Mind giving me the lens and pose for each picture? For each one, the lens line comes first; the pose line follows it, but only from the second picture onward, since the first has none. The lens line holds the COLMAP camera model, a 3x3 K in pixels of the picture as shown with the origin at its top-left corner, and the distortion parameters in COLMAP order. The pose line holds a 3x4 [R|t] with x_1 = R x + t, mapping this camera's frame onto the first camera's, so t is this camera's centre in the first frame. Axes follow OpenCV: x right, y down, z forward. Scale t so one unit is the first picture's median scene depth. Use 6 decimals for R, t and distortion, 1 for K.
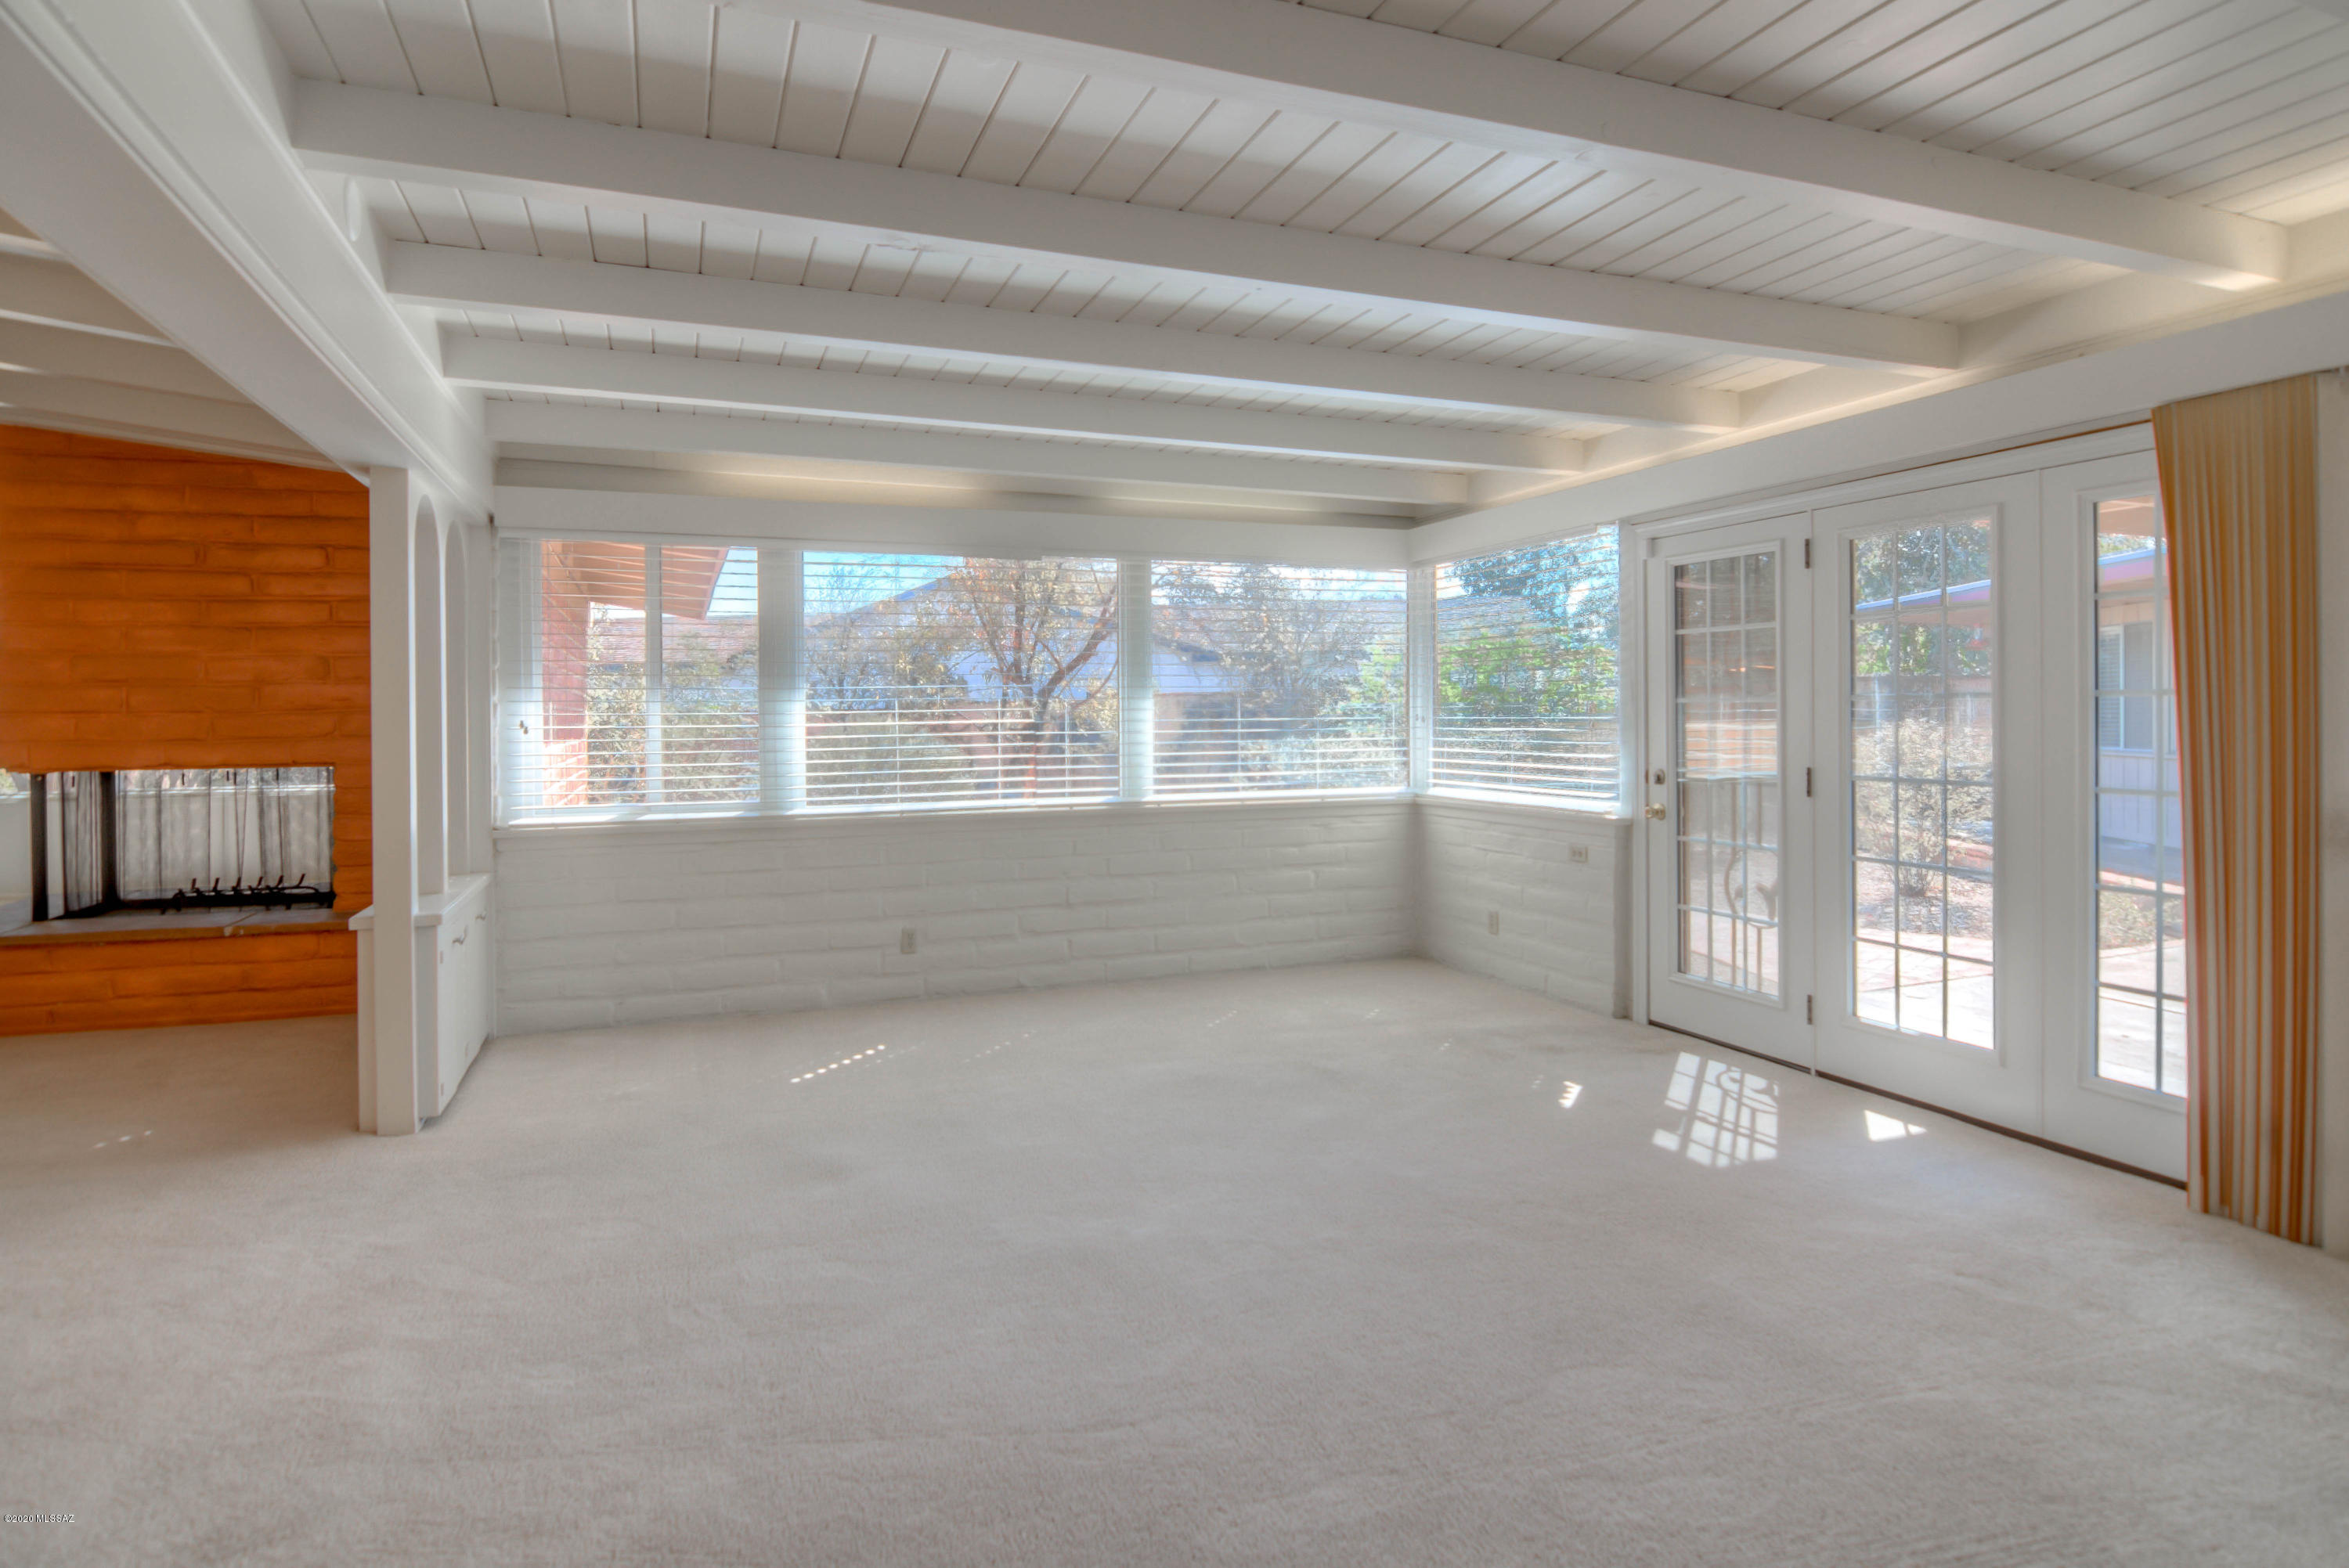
lens RADIAL K [[1211.8, 0, 1090.4], [0, 1211.8, 714.0], [0, 0, 1]] dist [0.000527, -0.016939]
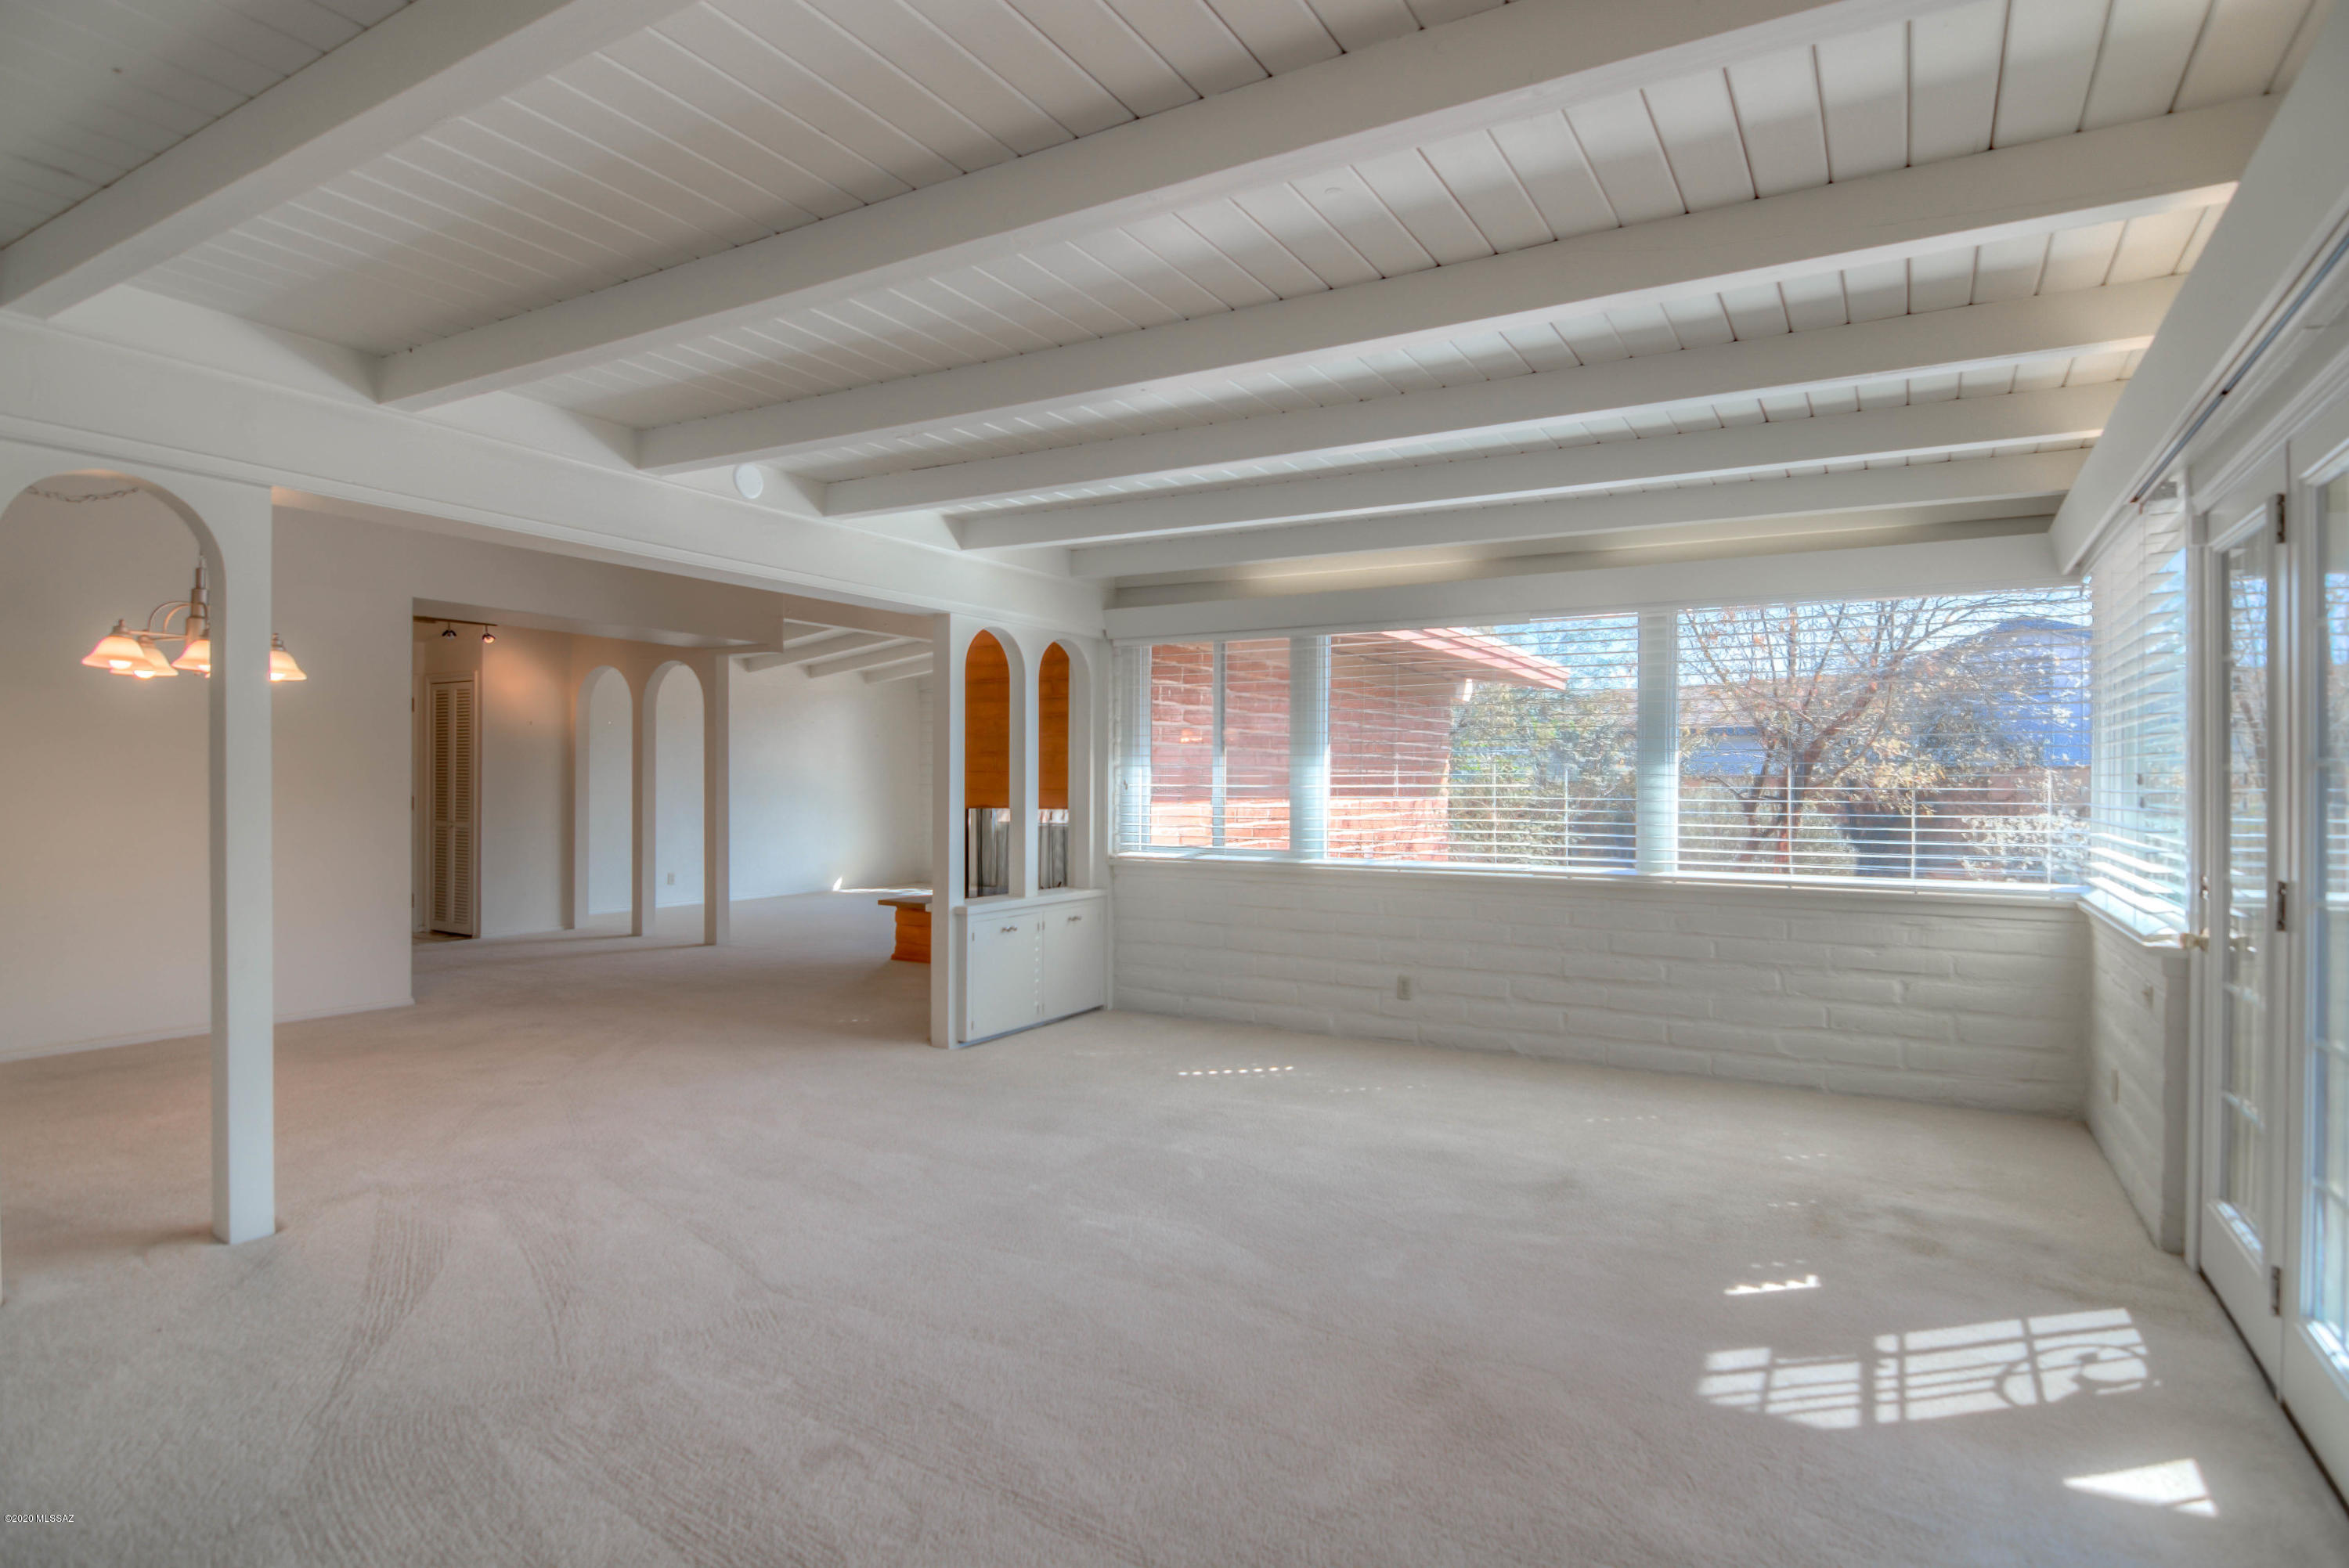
lens RADIAL K [[1170.1, 0, 1243.5], [0, 1170.1, 778.6], [0, 0, 1]] dist [0.002676, -0.019904]
pose [[0.673070, 0.010928, -0.739498, 0.542935], [-0.010445, 0.999932, 0.005271, -0.003582], [0.739505, 0.004176, 0.673138, 0.197583]]
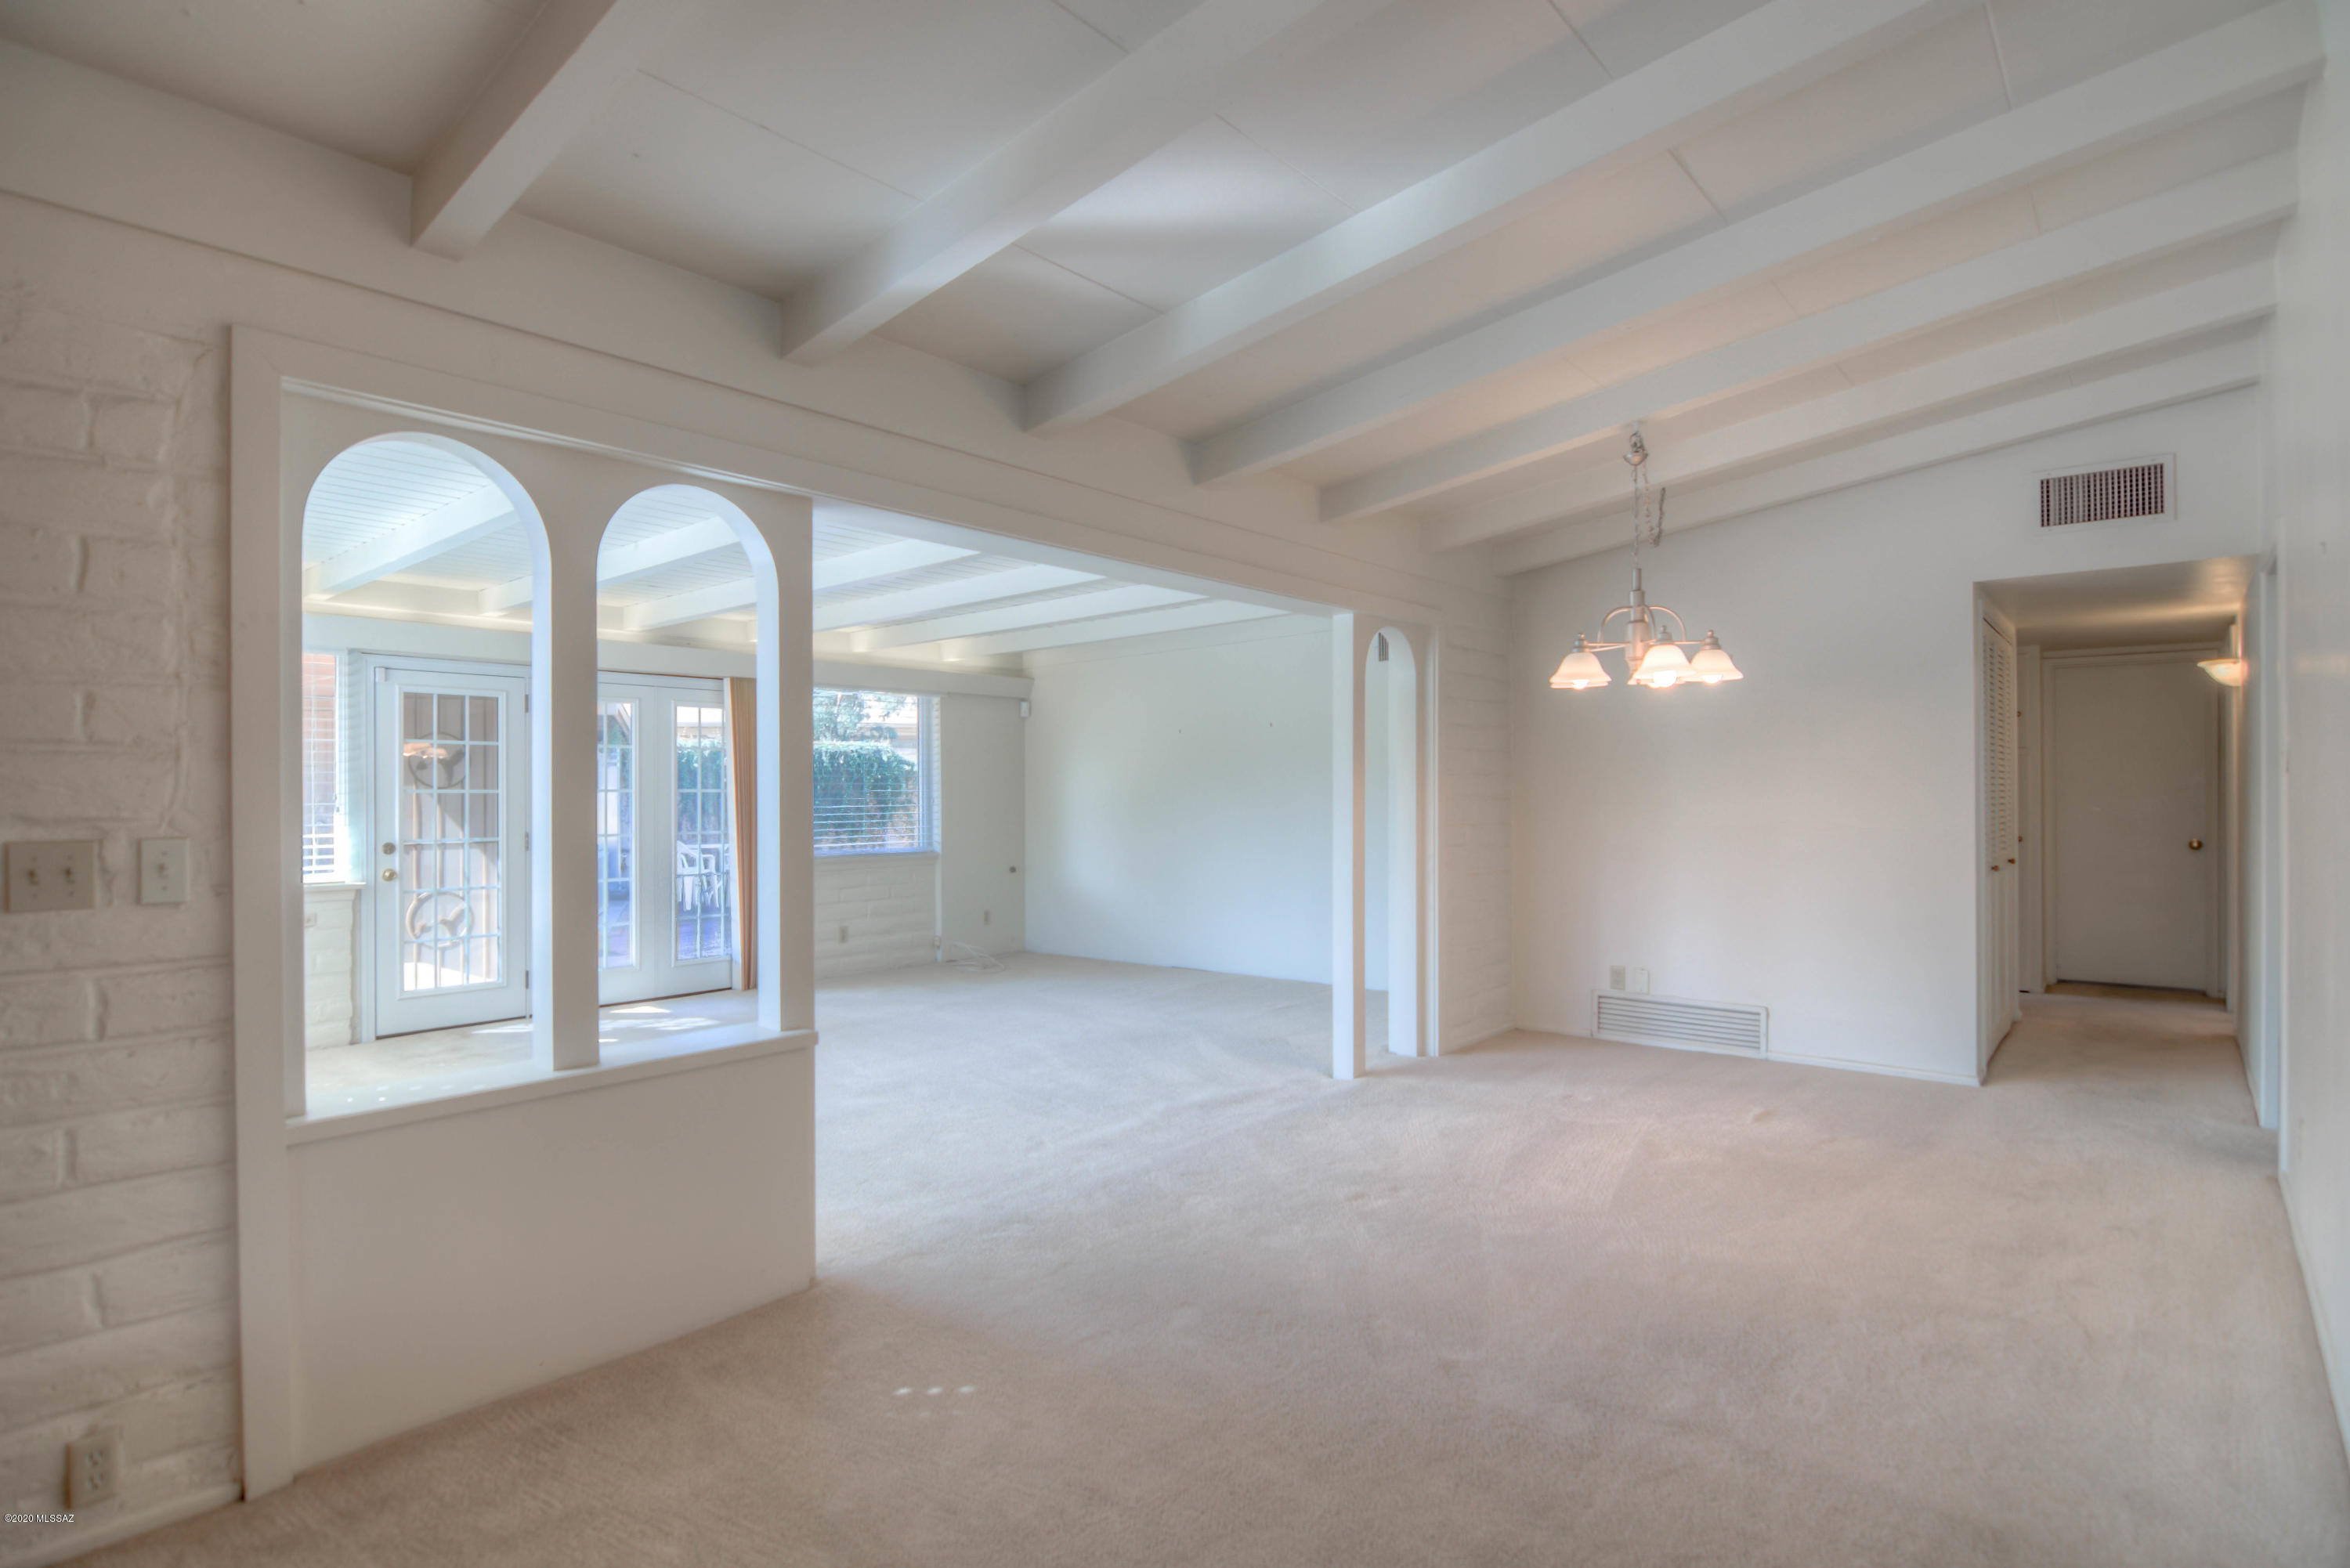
lens RADIAL K [[1224.3, 0, 1183.5], [0, 1224.3, 798.8], [0, 0, 1]] dist [-0.000246, -0.000835]
pose [[-0.484873, 0.012668, 0.874493, -1.055146], [0.013518, 0.999884, -0.006990, 0.017731], [-0.874480, 0.008432, -0.484988, 0.831278]]
